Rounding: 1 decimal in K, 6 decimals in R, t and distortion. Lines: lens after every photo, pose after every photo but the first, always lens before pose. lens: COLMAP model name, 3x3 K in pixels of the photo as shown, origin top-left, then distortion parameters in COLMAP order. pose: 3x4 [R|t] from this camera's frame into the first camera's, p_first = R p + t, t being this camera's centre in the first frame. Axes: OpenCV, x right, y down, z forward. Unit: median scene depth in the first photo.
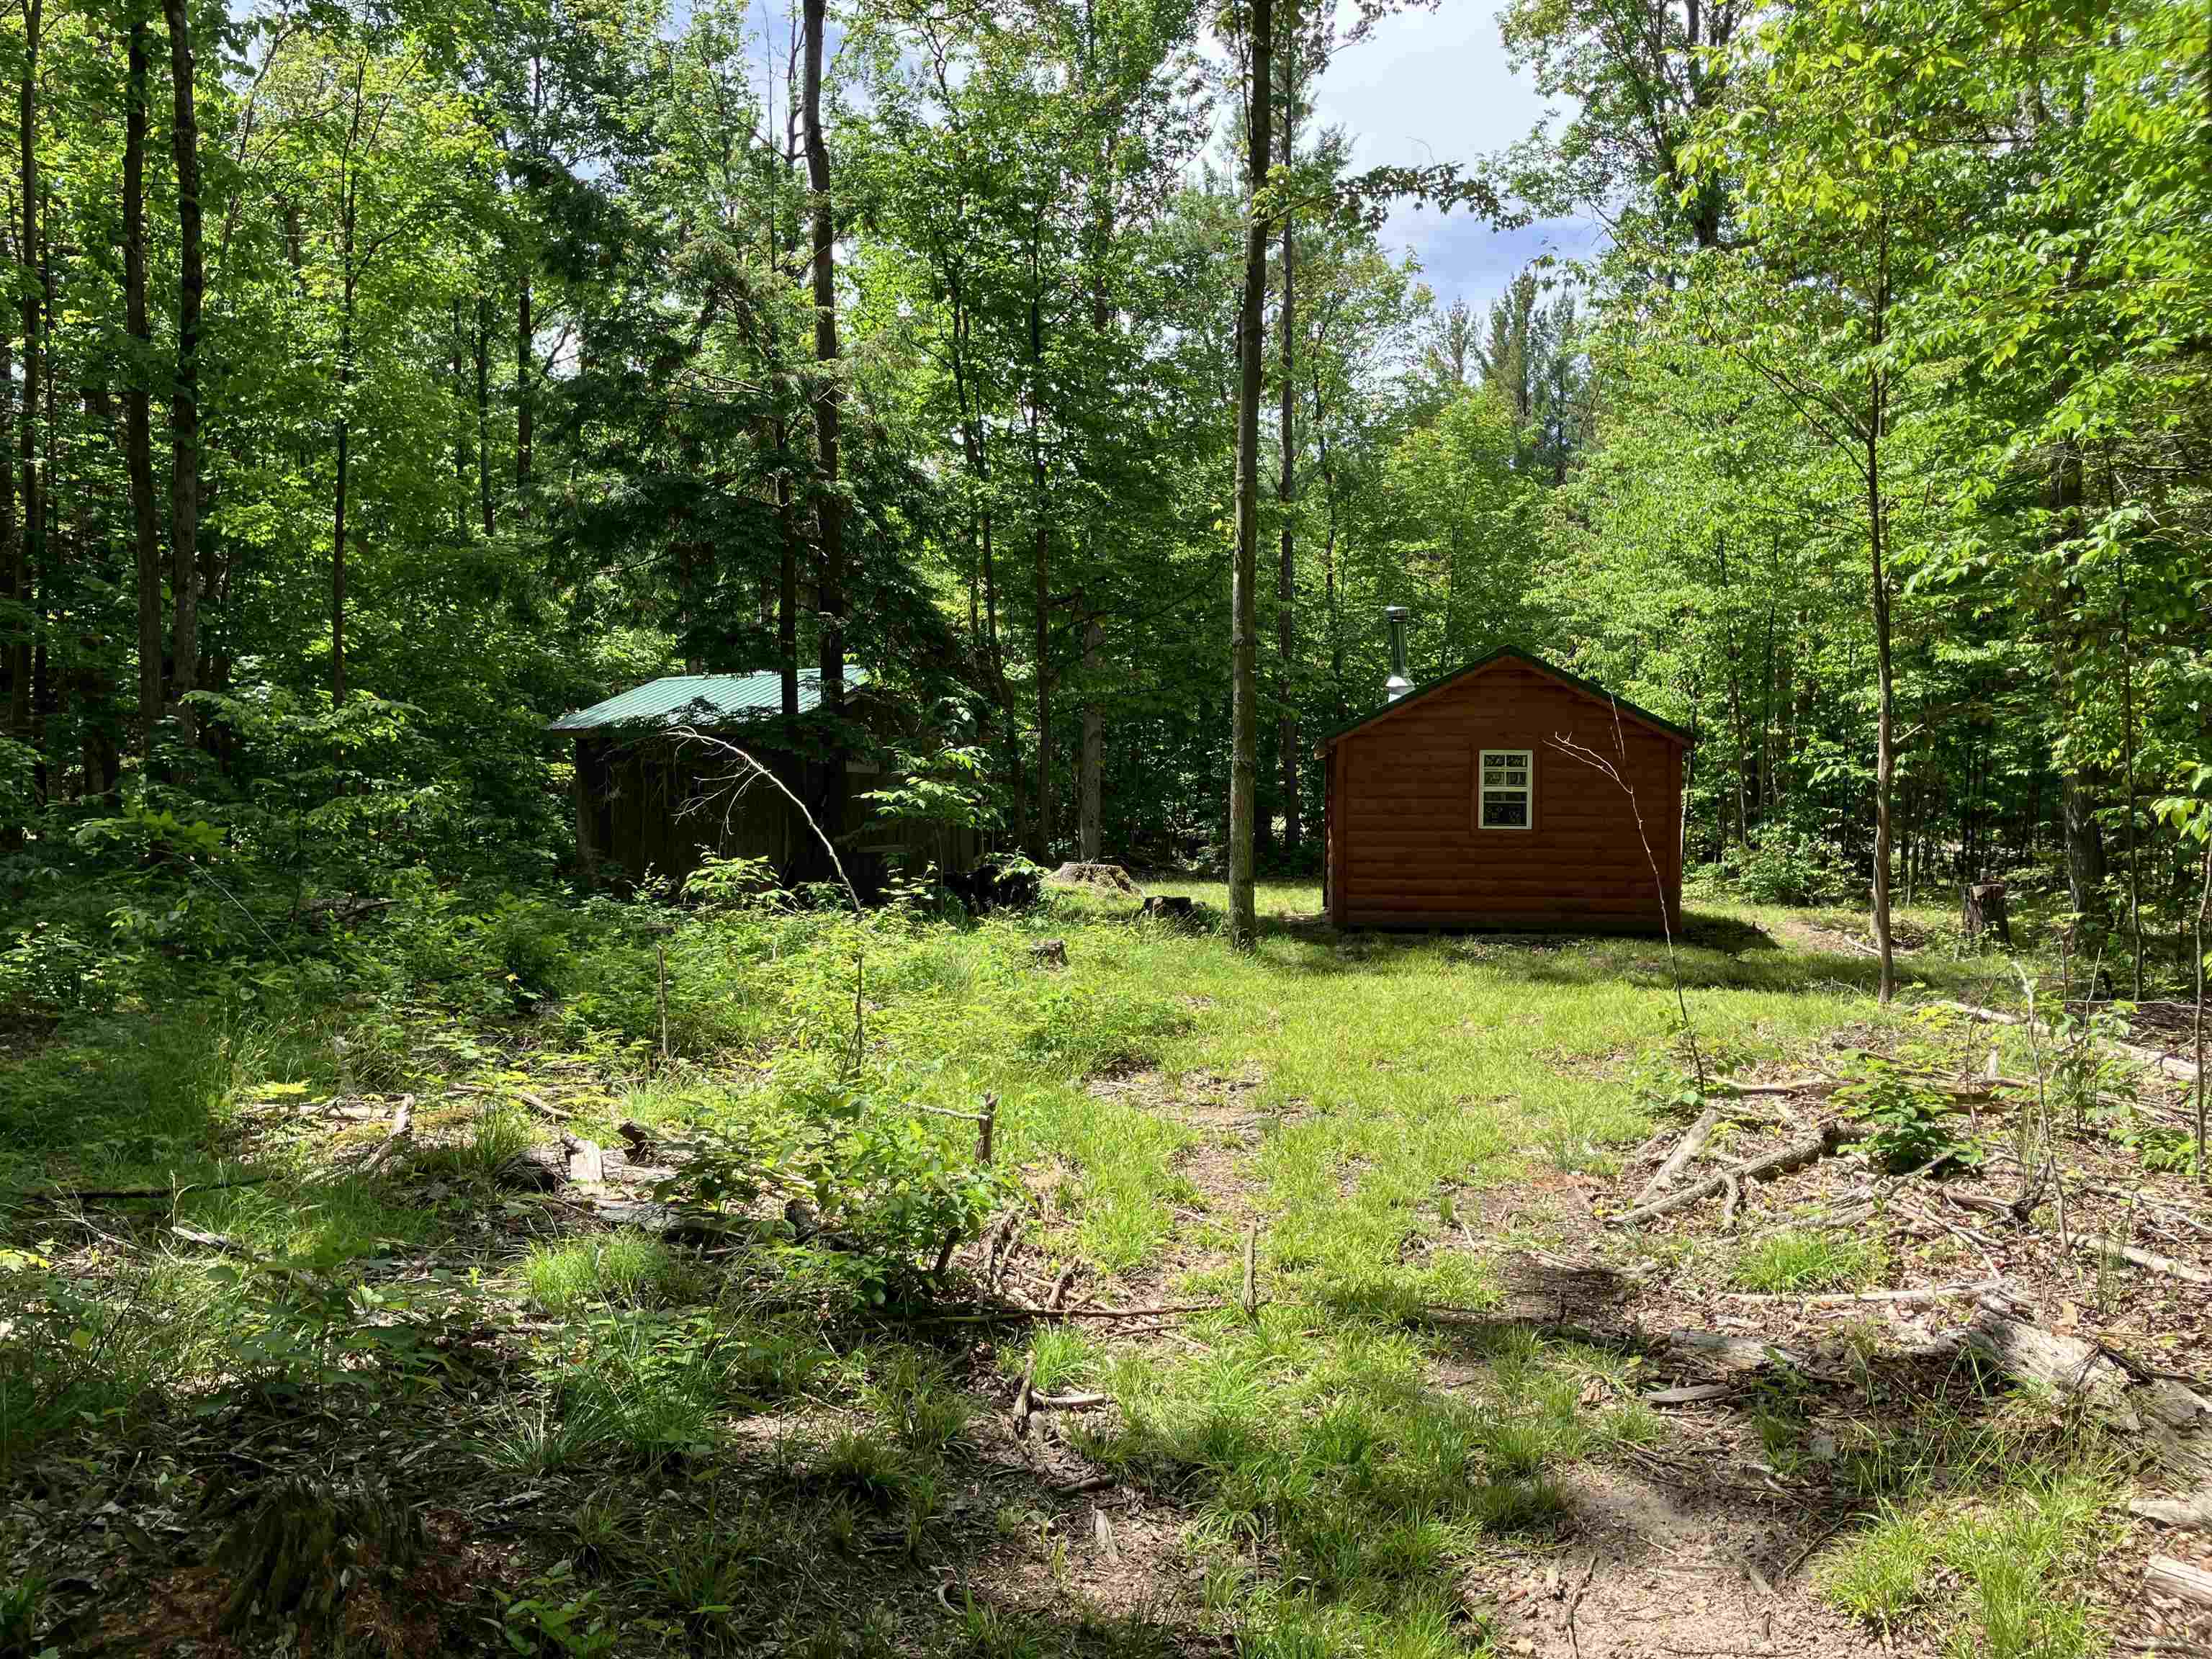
lens RADIAL K [[1800.6, 0, 1103.6], [0, 1800.6, 824.8], [0, 0, 1]] dist [0.016077, -0.023018]
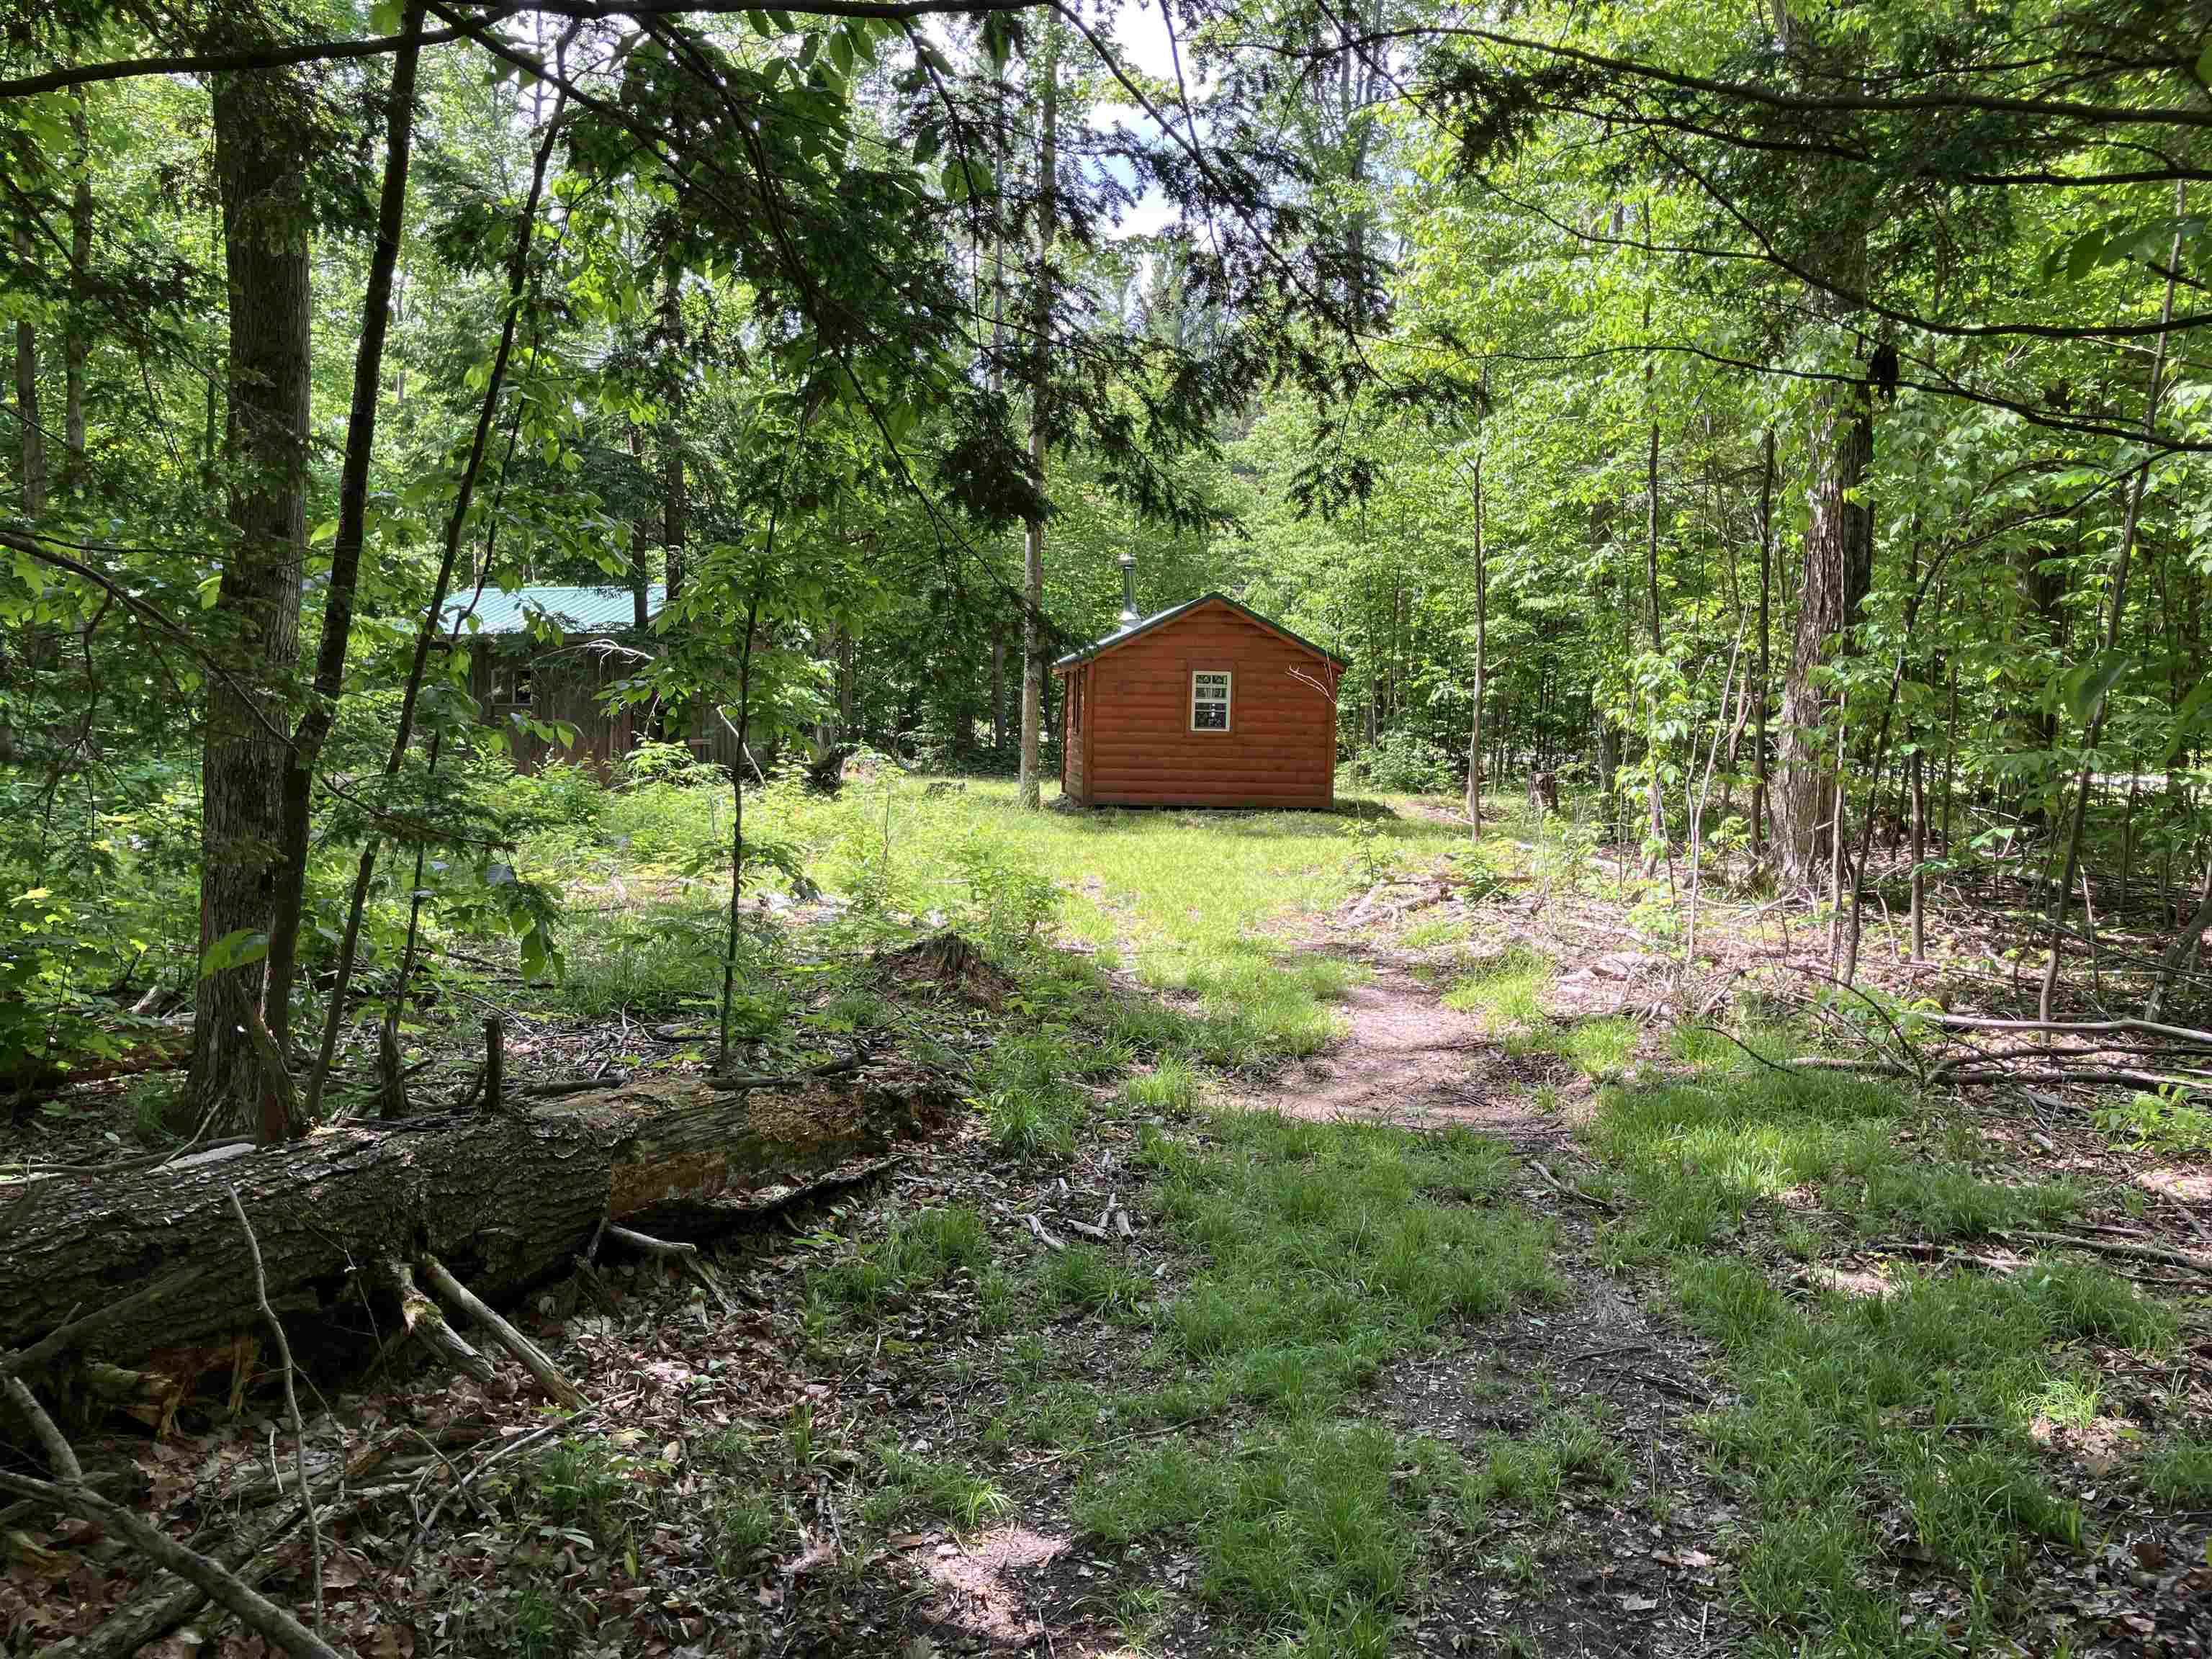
lens RADIAL K [[1800.6, 0, 1100.5], [0, 1800.6, 831.9], [0, 0, 1]] dist [0.016077, -0.023018]
pose [[0.979775, 0.002617, 0.200084, -0.106448], [-0.013635, 0.998464, 0.053709, 0.005819], [-0.199636, -0.055351, 0.978306, -0.250203]]
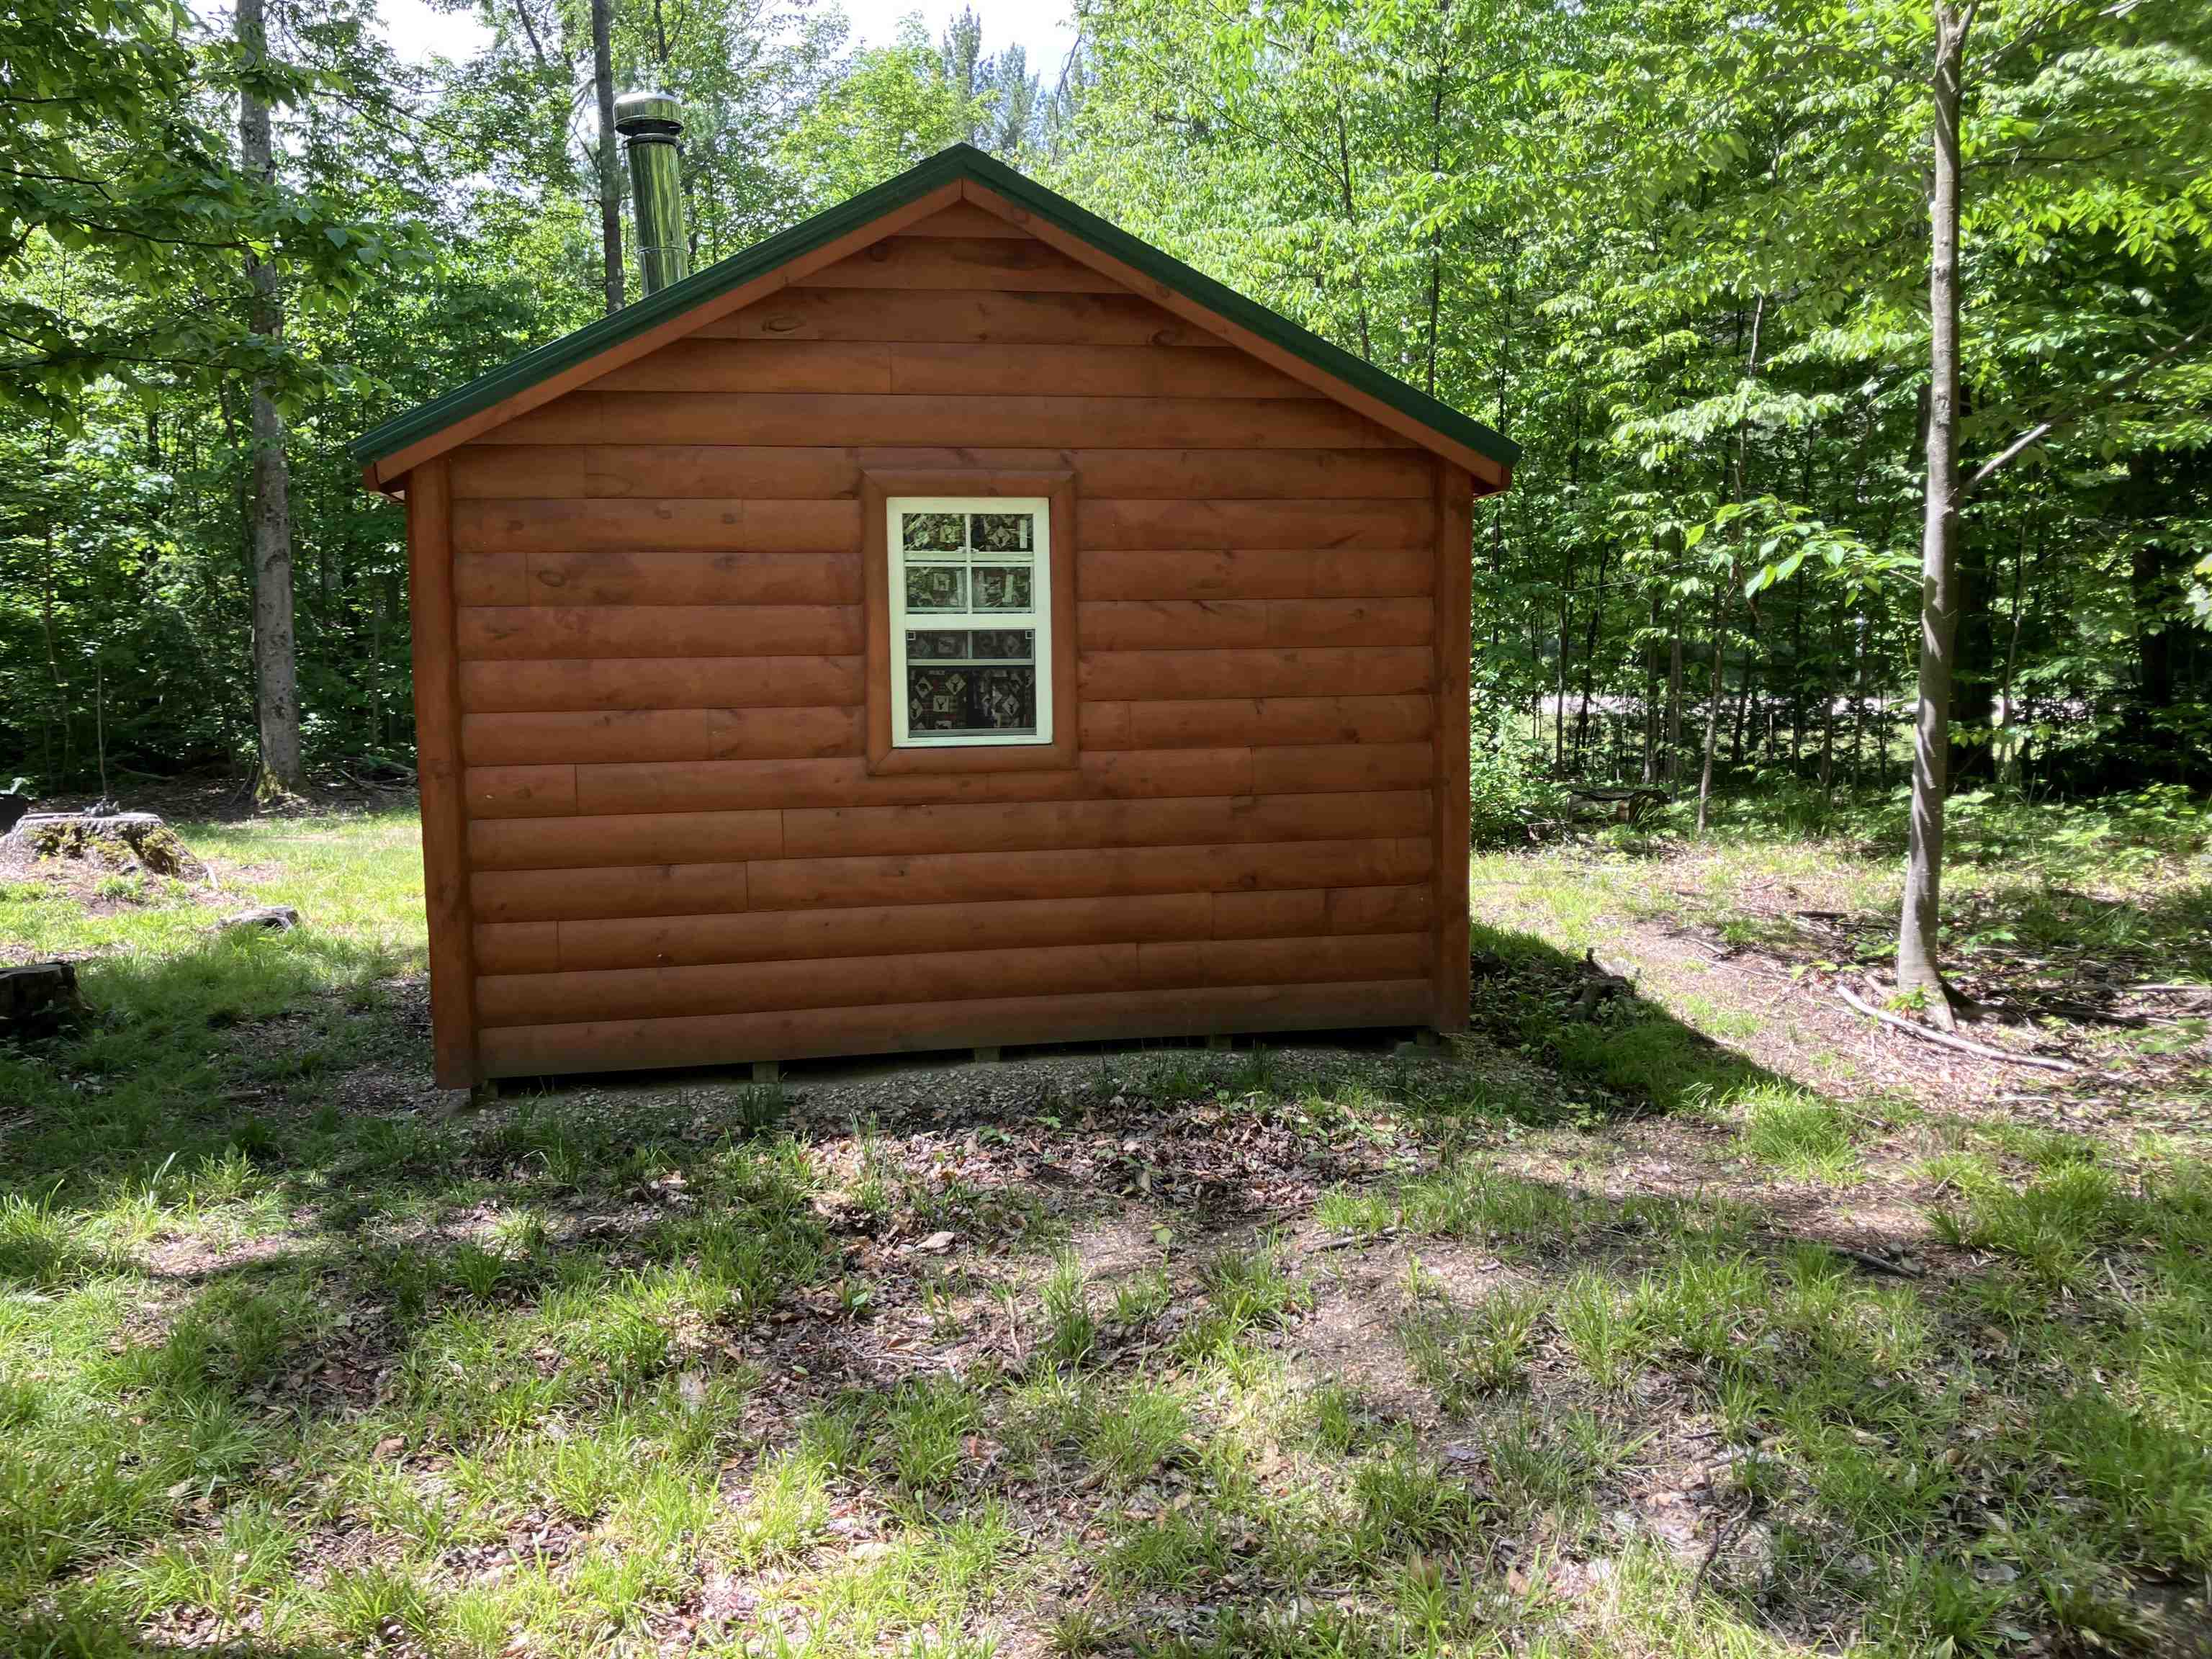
lens RADIAL K [[1800.6, 0, 1104.4], [0, 1800.6, 833.4], [0, 0, 1]] dist [0.016077, -0.023018]
pose [[0.956040, -0.048358, 0.289222, 0.131252], [0.025273, 0.996227, 0.083028, -0.006983], [-0.292146, -0.072068, 0.953655, 0.594537]]
